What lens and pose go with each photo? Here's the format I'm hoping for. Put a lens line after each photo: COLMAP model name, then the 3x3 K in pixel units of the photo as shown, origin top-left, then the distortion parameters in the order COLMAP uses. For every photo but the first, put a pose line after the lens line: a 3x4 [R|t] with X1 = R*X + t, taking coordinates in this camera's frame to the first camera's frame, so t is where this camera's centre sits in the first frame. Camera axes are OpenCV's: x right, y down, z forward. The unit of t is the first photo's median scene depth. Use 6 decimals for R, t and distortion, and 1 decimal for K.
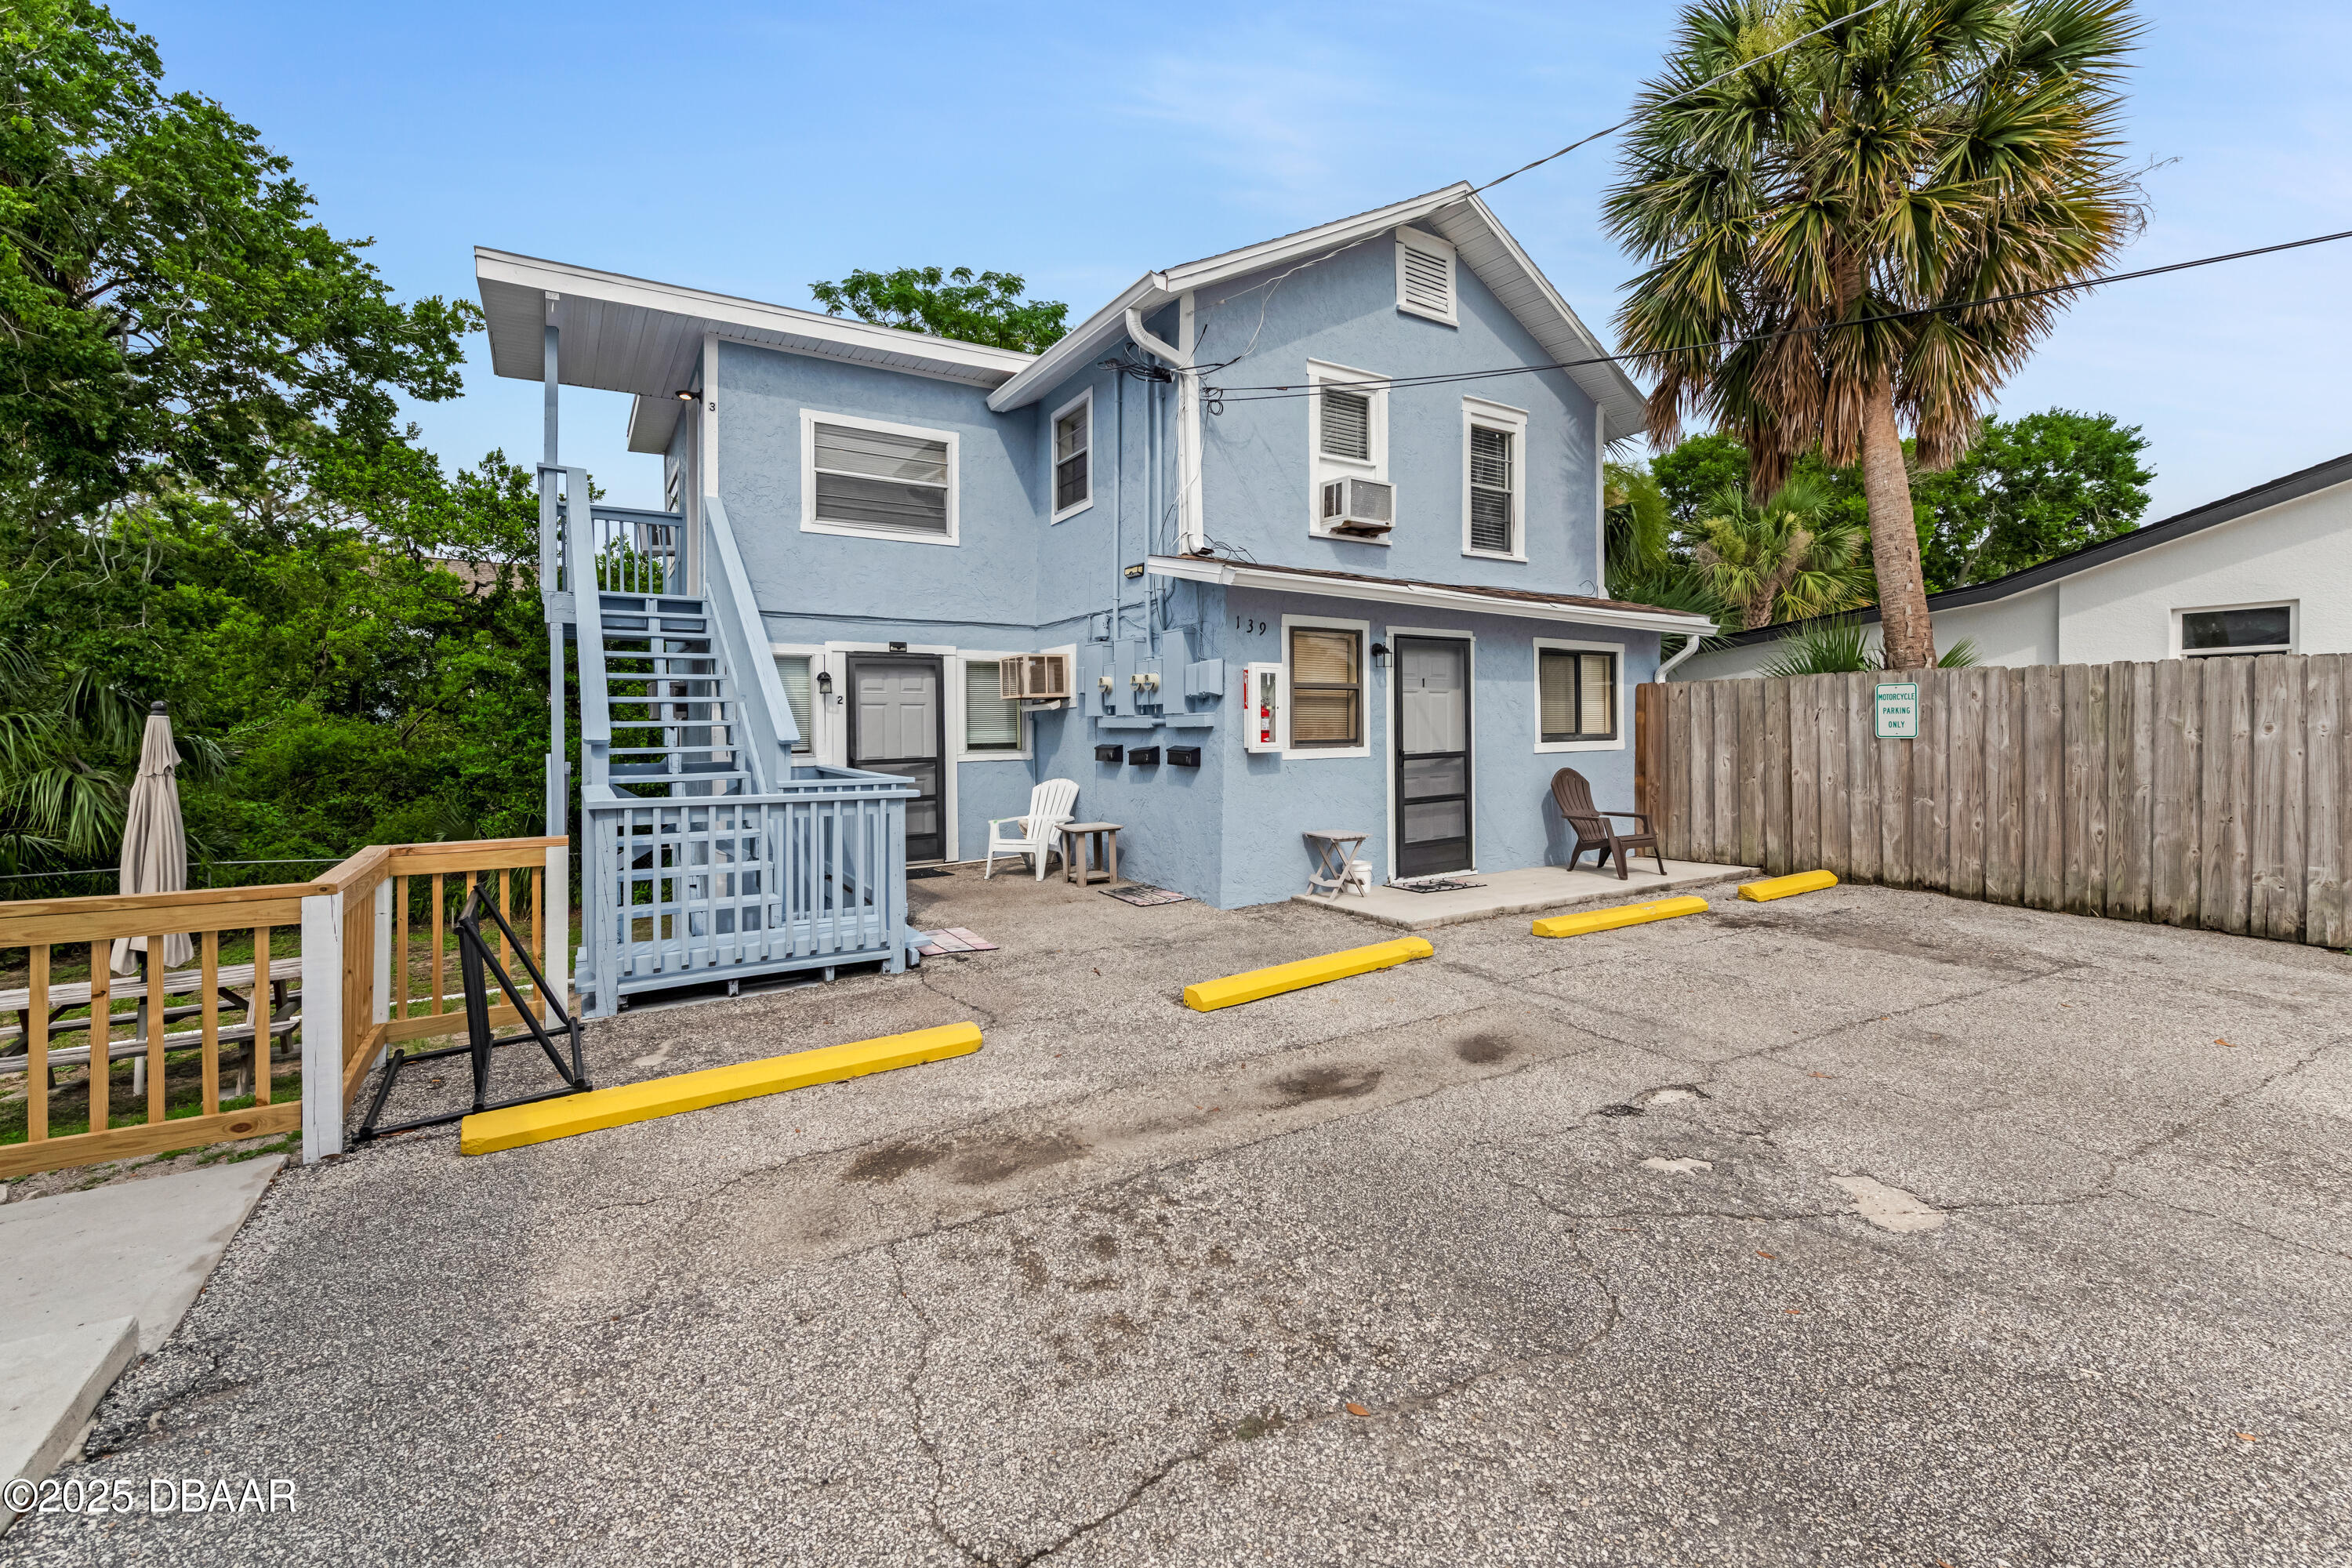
lens RADIAL K [[976.4, 0, 1170.9], [0, 976.4, 740.6], [0, 0, 1]] dist [0.027236, -0.000100]
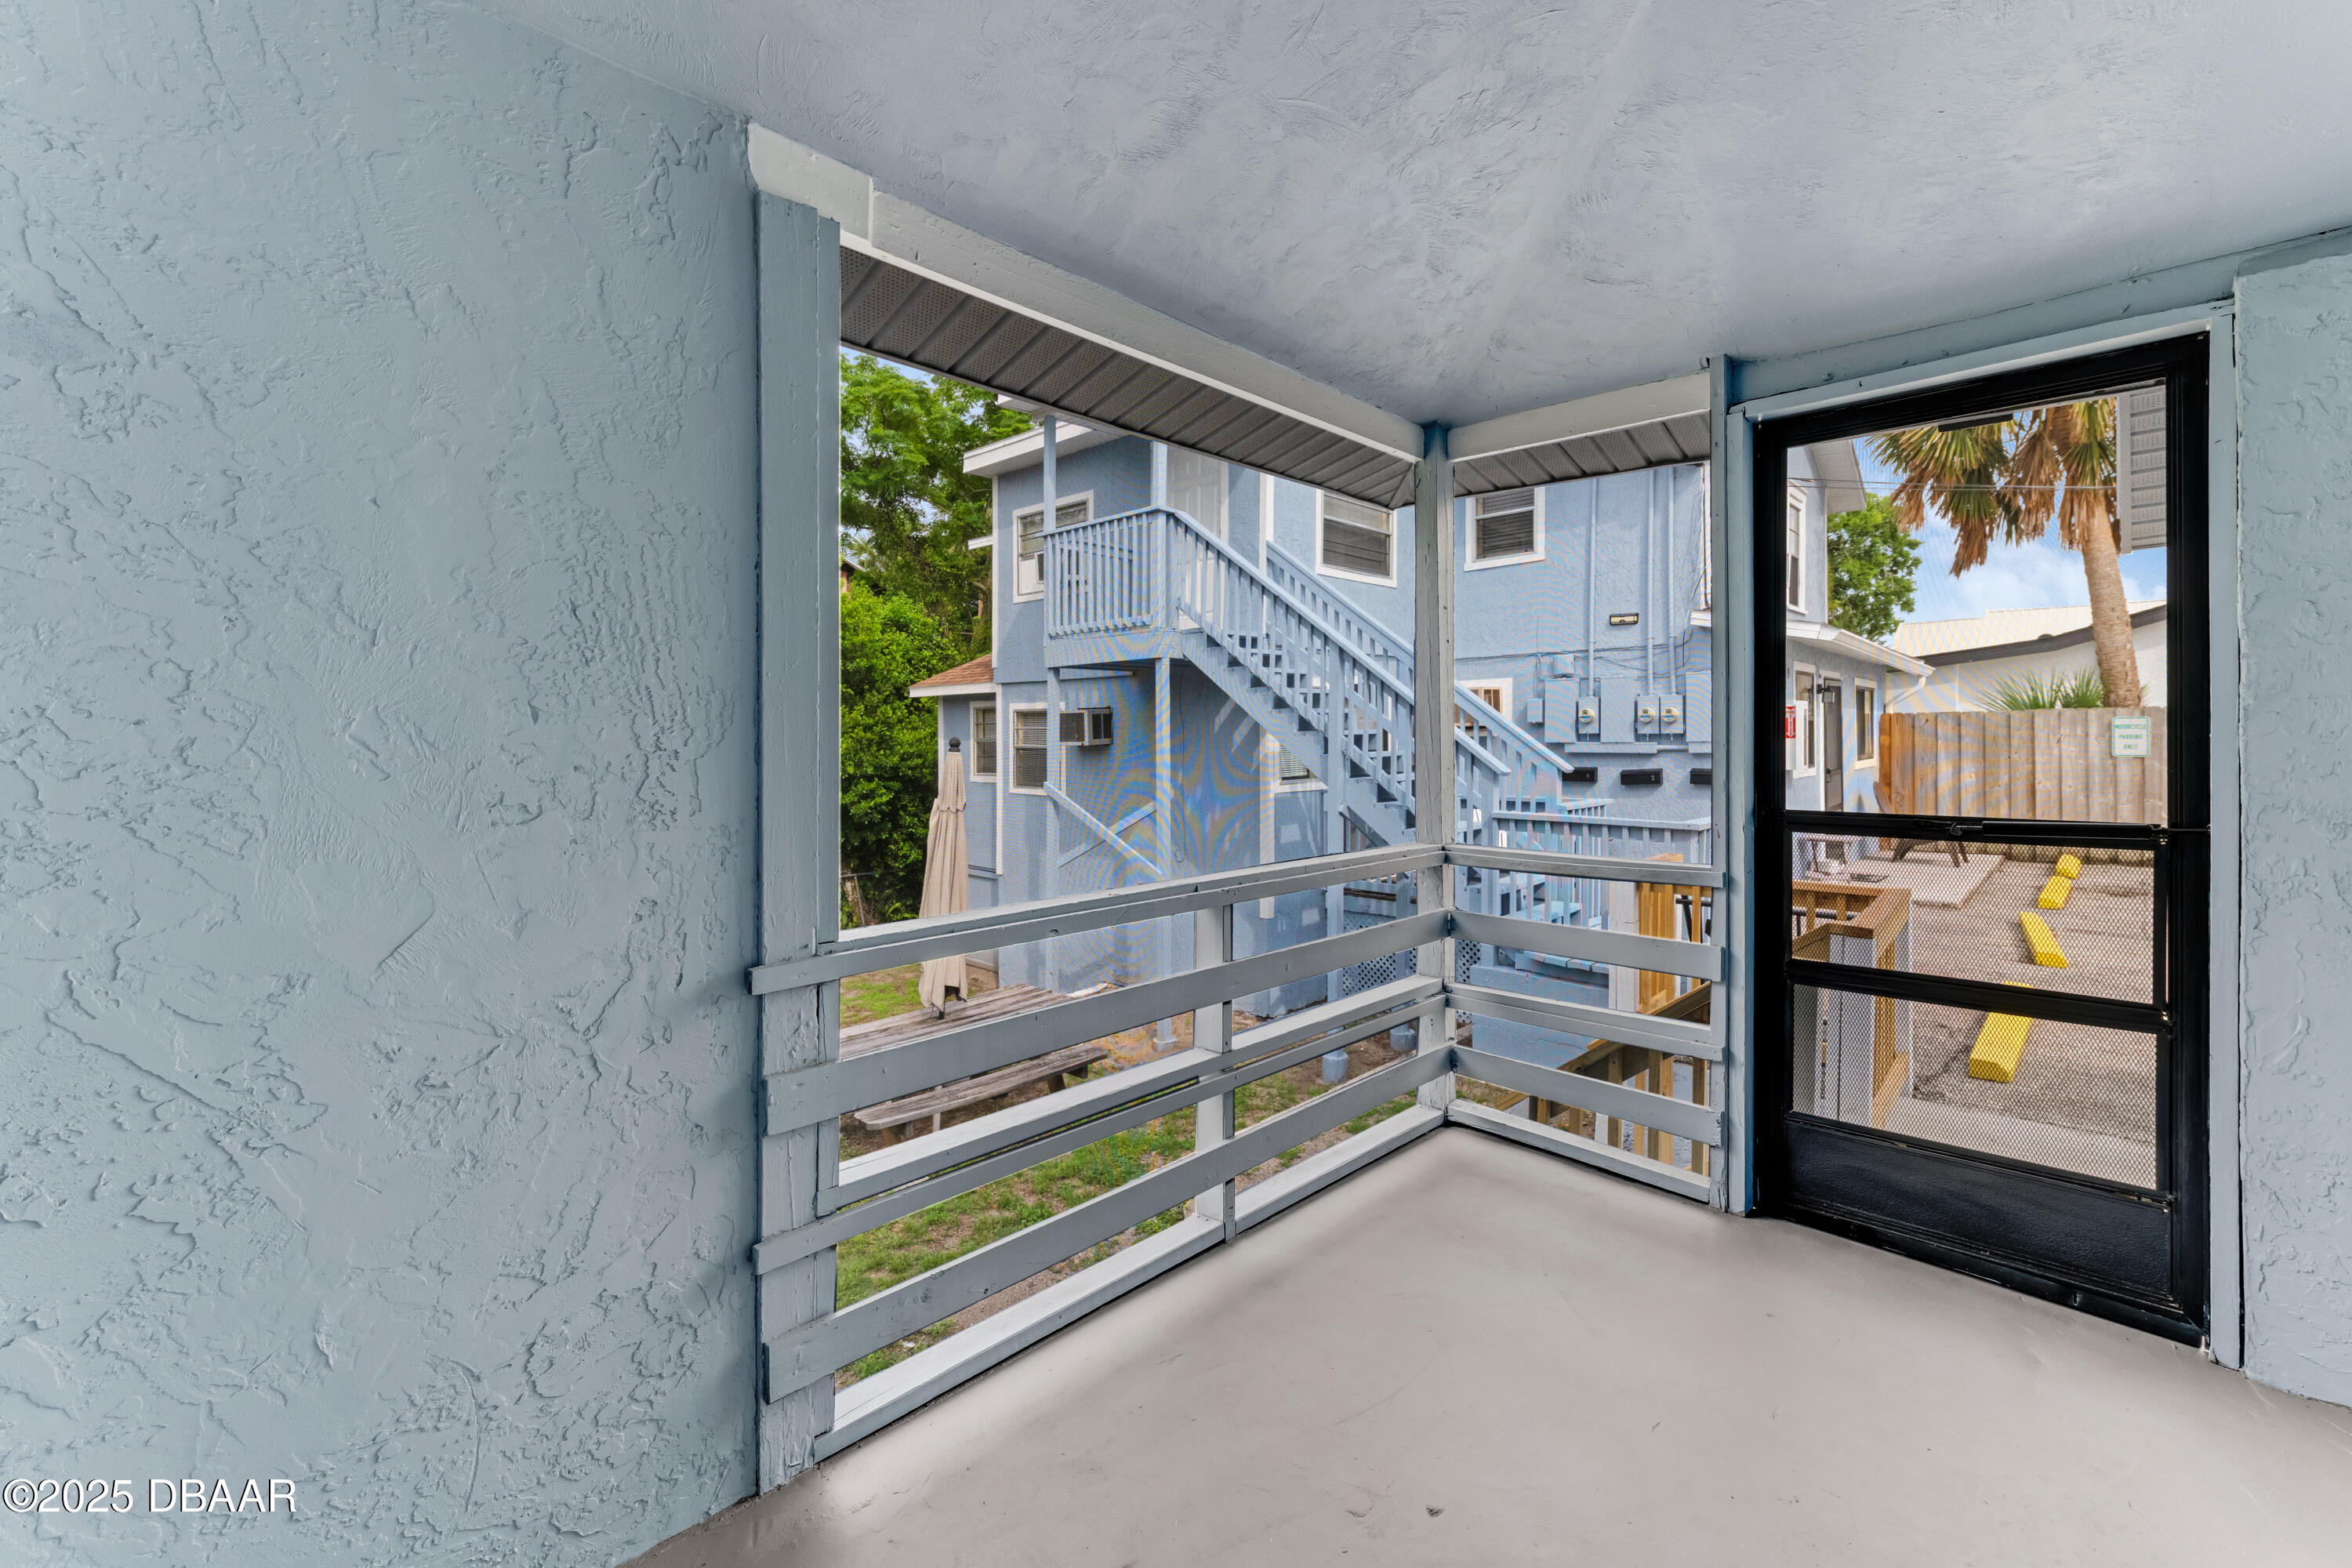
lens RADIAL K [[976.4, 0, 1170.9], [0, 976.4, 740.6], [0, 0, 1]] dist [0.027236, -0.000100]
pose [[0.971498, -0.003935, 0.237016, -0.840570], [0.005666, 0.999962, -0.006621, -0.022237], [-0.236981, 0.007775, 0.971483, -0.026747]]
